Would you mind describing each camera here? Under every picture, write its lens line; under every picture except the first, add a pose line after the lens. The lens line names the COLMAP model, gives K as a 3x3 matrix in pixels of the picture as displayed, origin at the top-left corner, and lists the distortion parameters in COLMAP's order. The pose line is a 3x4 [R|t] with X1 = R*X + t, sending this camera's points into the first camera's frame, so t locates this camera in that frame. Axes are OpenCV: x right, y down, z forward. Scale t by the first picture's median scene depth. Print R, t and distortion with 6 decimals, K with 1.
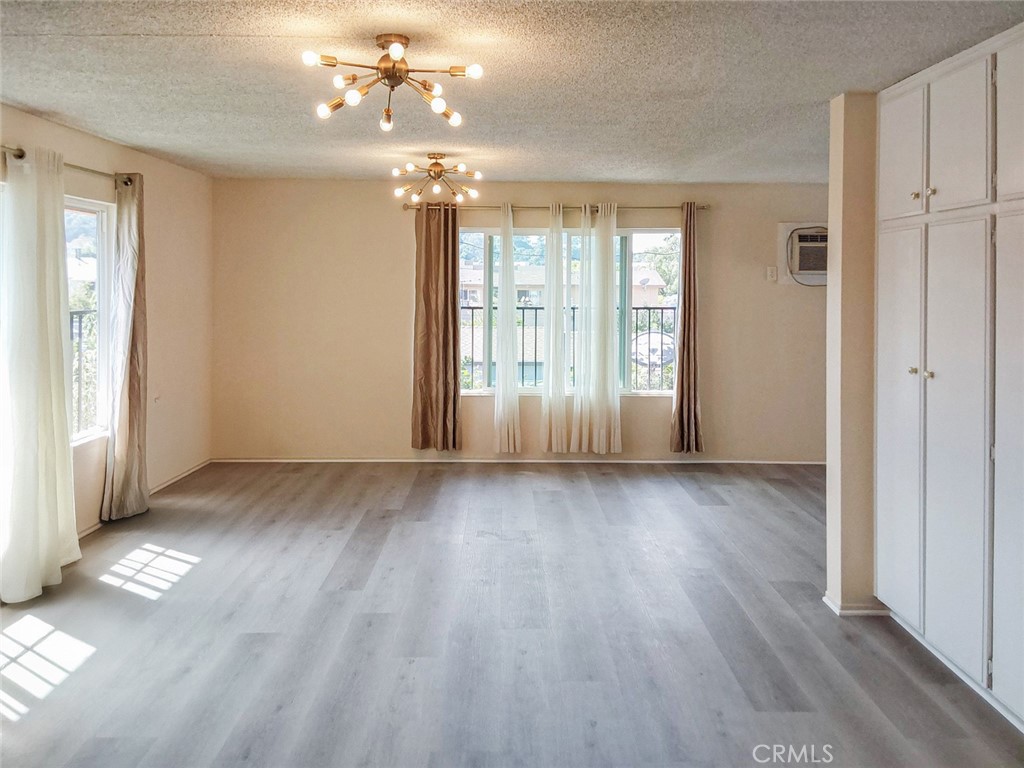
lens RADIAL K [[844.0, 0, 512.0], [0, 844.0, 384.0], [0, 0, 1]] dist [0.068162, -0.005786]
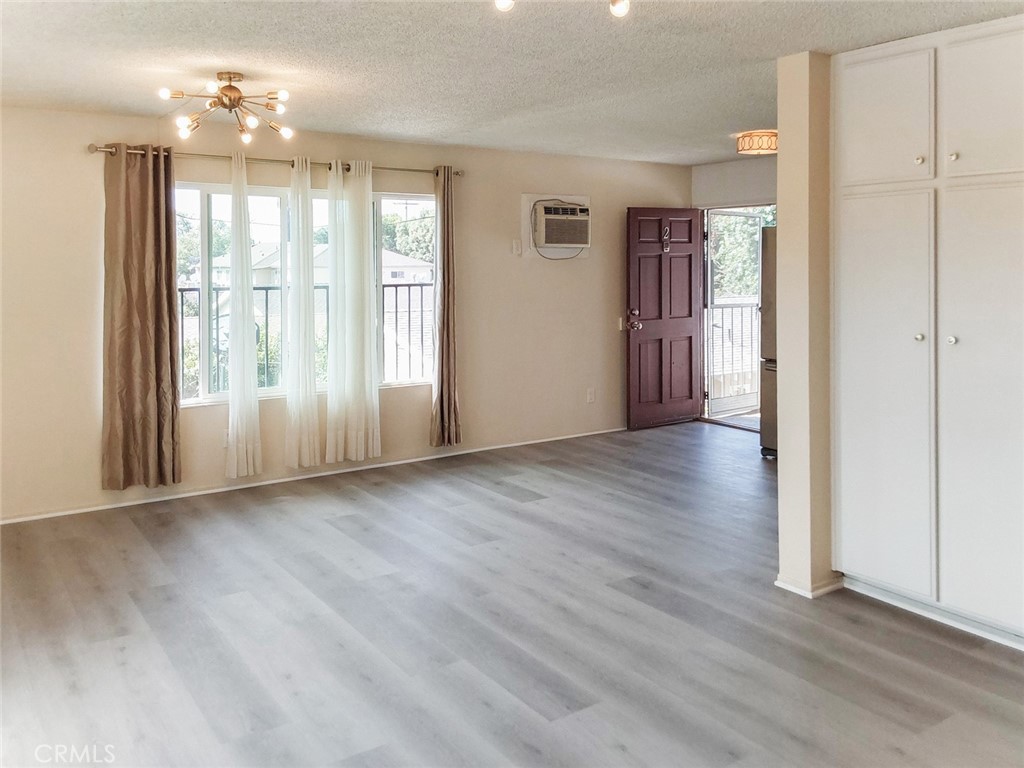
lens RADIAL K [[845.3, 0, 512.1], [0, 845.3, 348.3], [0, 0, 1]] dist [0.011638, 0.000916]
pose [[0.823420, -0.064051, 0.563806, -0.239269], [0.072076, 0.997367, 0.008040, -0.024226], [-0.562837, 0.034017, 0.825868, 0.226275]]
